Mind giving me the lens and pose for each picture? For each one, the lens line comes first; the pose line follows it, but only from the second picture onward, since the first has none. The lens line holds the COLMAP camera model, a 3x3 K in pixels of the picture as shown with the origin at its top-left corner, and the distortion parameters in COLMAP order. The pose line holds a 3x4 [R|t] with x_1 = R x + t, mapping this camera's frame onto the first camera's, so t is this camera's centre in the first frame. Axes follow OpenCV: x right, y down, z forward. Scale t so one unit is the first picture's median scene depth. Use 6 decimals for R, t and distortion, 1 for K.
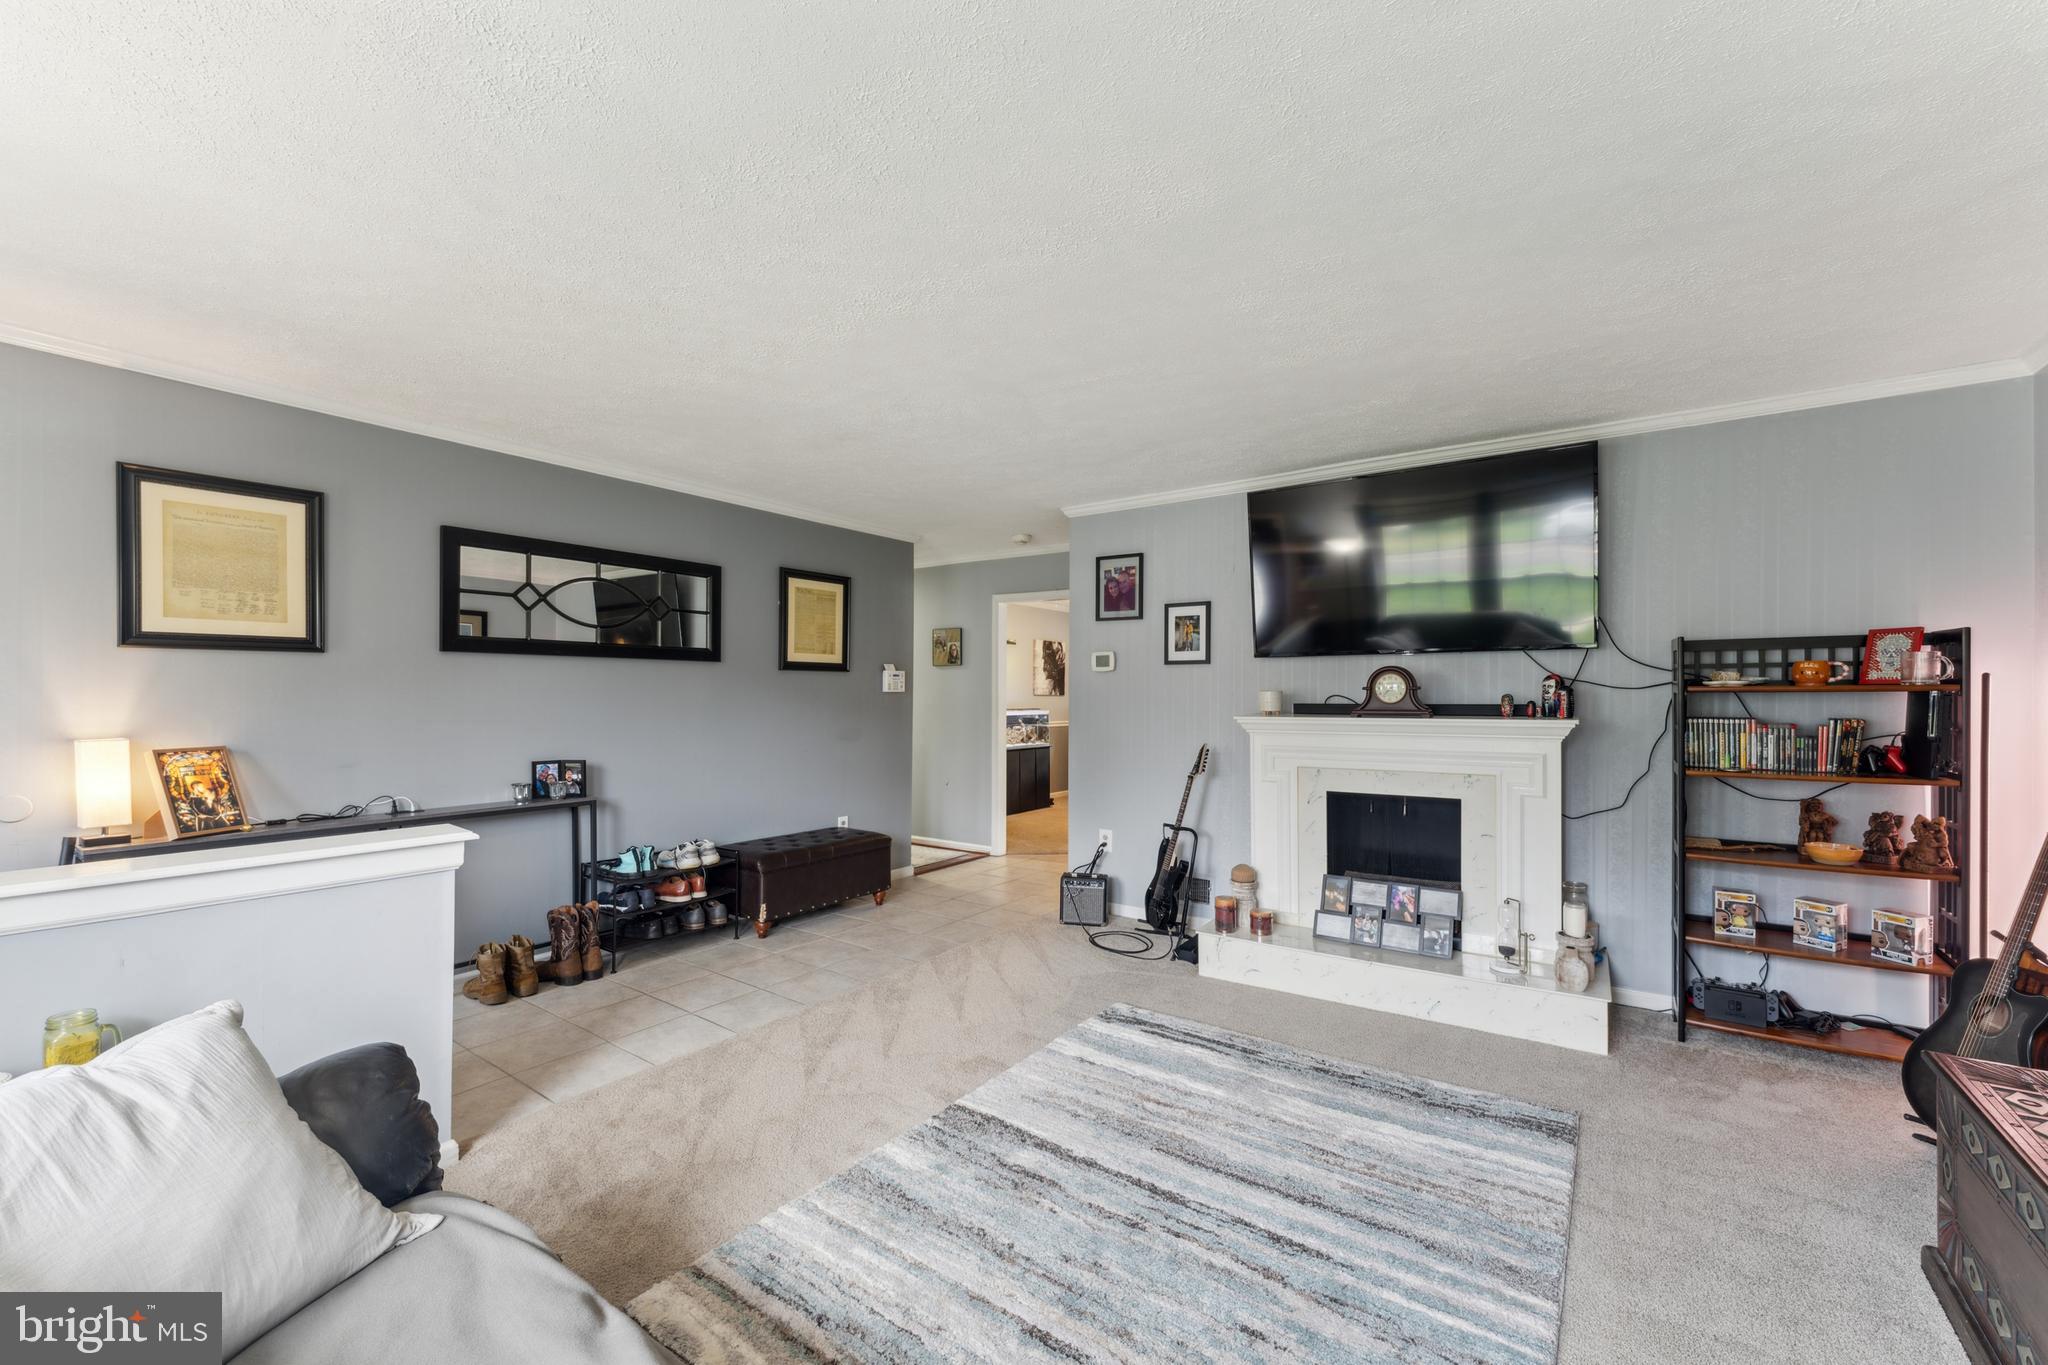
lens RADIAL K [[823.7, 0, 1023.4], [0, 823.7, 691.6], [0, 0, 1]] dist [0.001586, 0.000345]
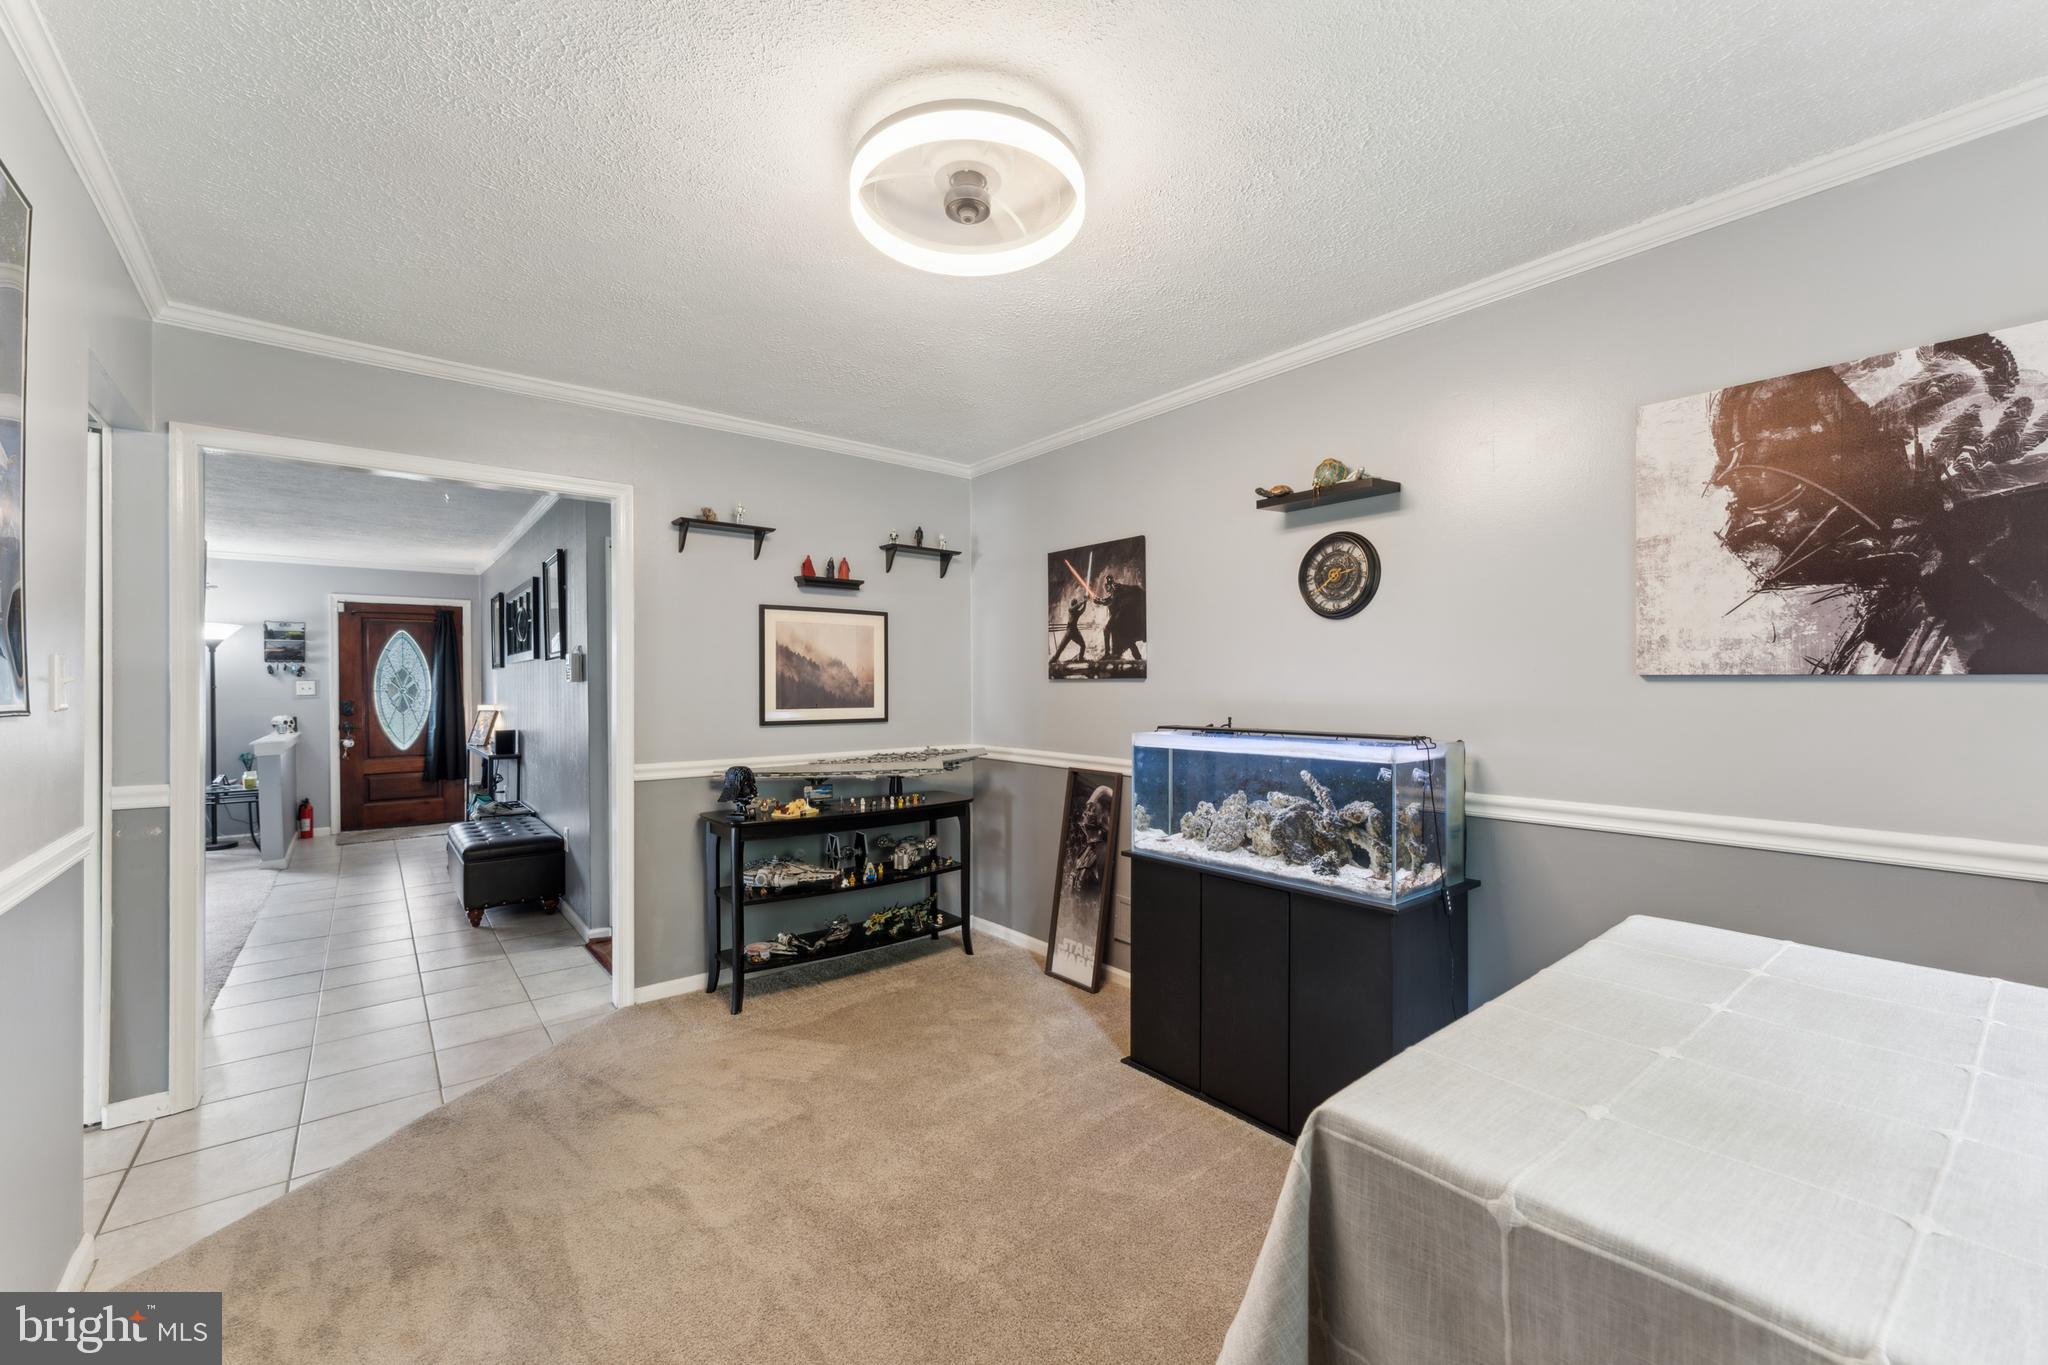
lens RADIAL K [[823.7, 0, 1023.4], [0, 823.7, 691.6], [0, 0, 1]] dist [0.001586, 0.000345]
pose [[-0.265861, 0.009022, -0.963969, 0.603959], [0.009394, 0.999933, 0.006768, 0.010790], [0.963966, -0.007256, -0.265928, 2.166428]]
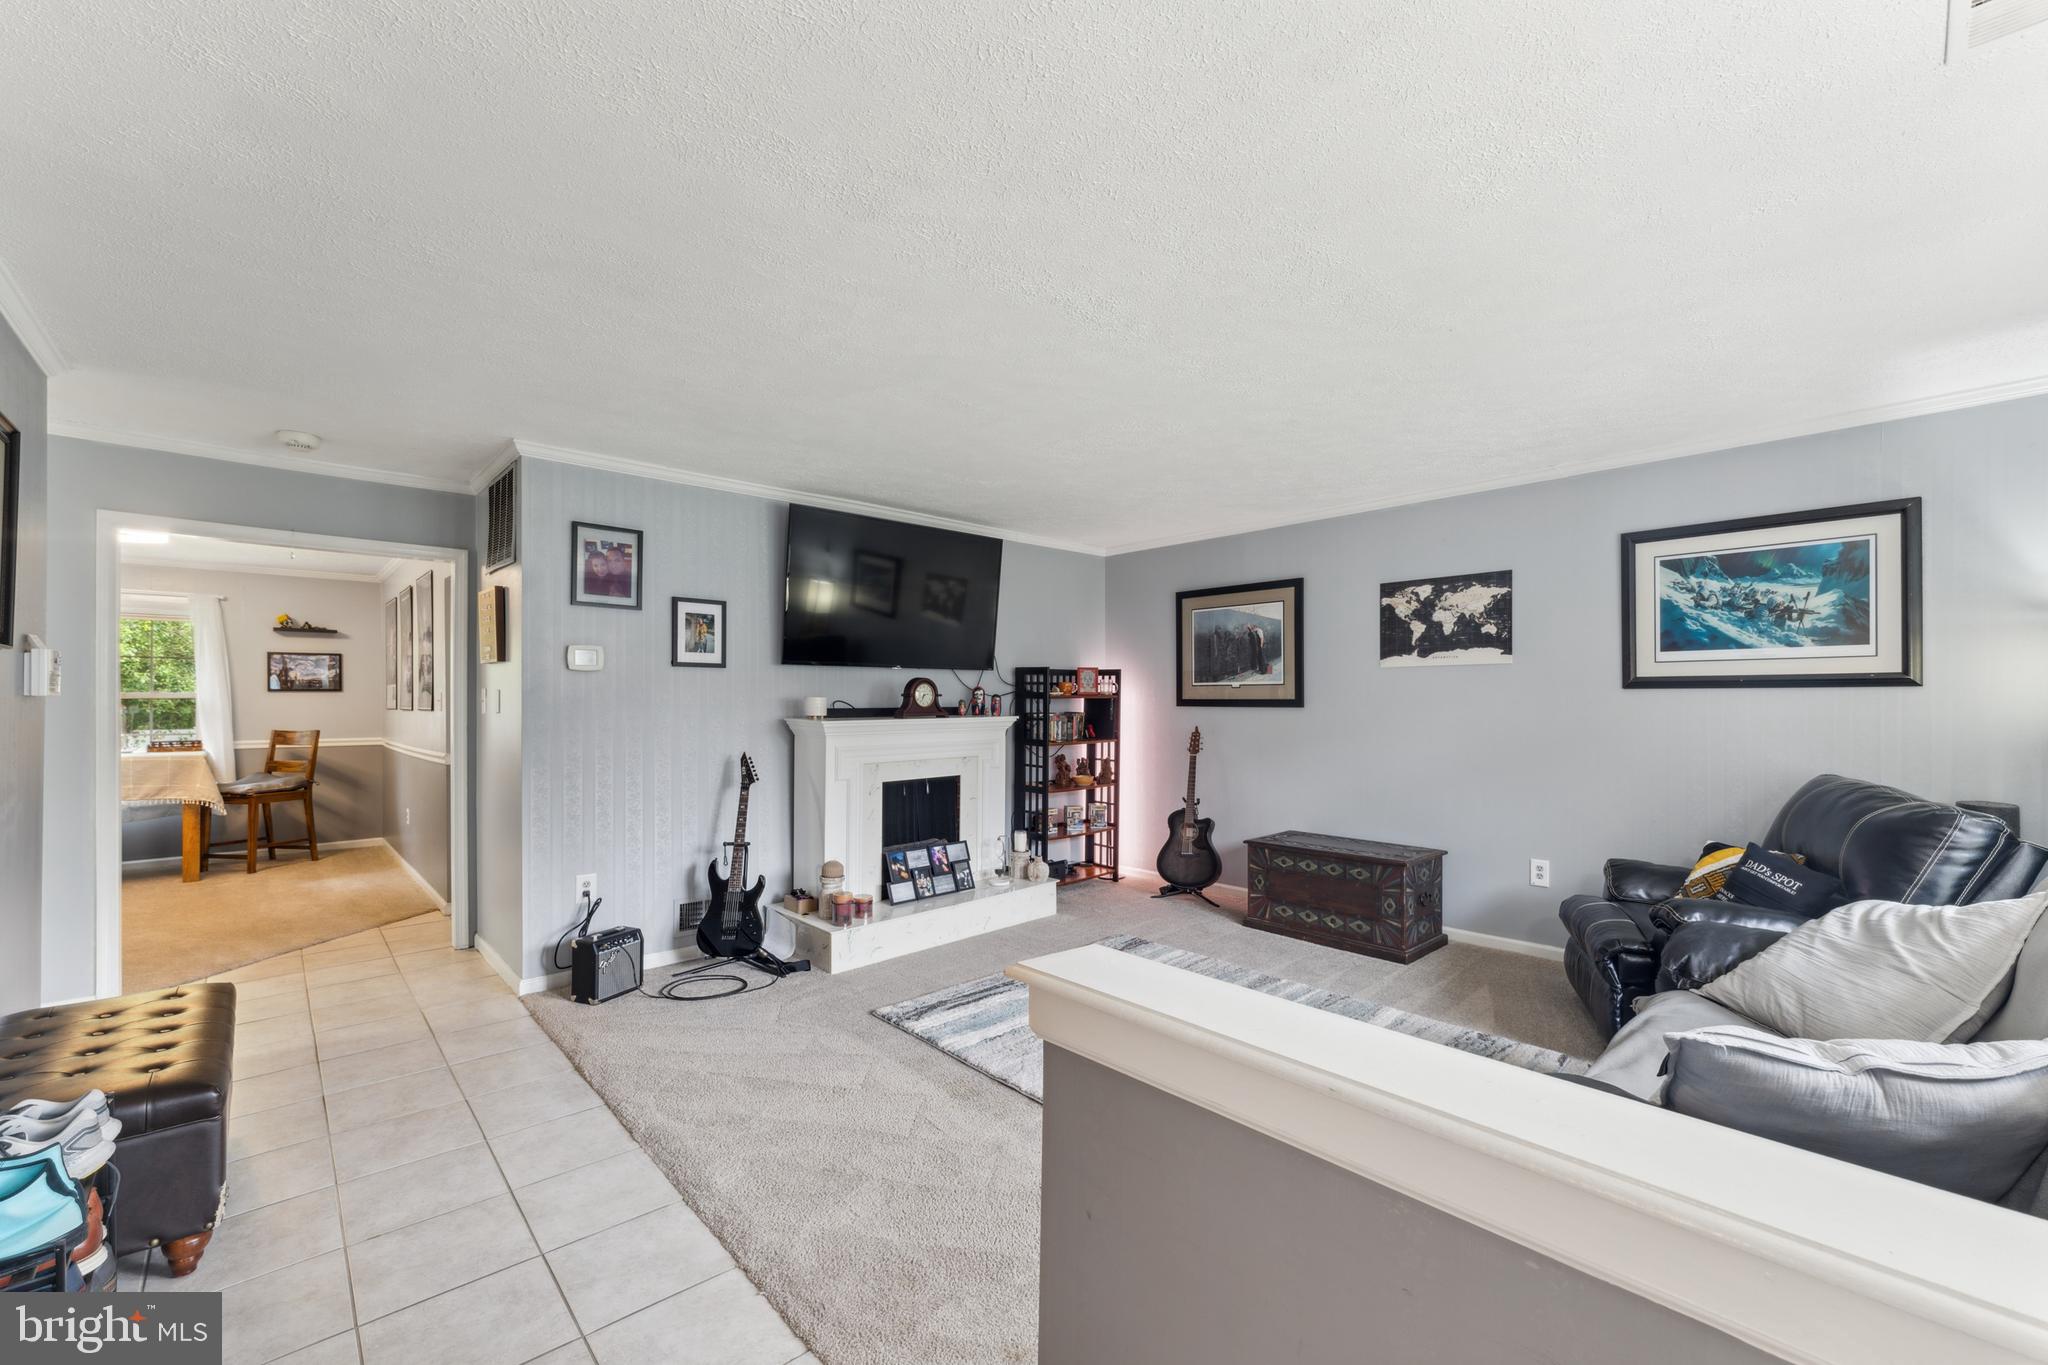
lens RADIAL K [[823.7, 0, 1023.4], [0, 823.7, 691.6], [0, 0, 1]] dist [0.001586, 0.000345]
pose [[0.209067, 0.009311, 0.977857, -0.693138], [-0.002908, 0.999956, -0.008900, 0.001275], [-0.977897, -0.000983, 0.209085, 0.519620]]
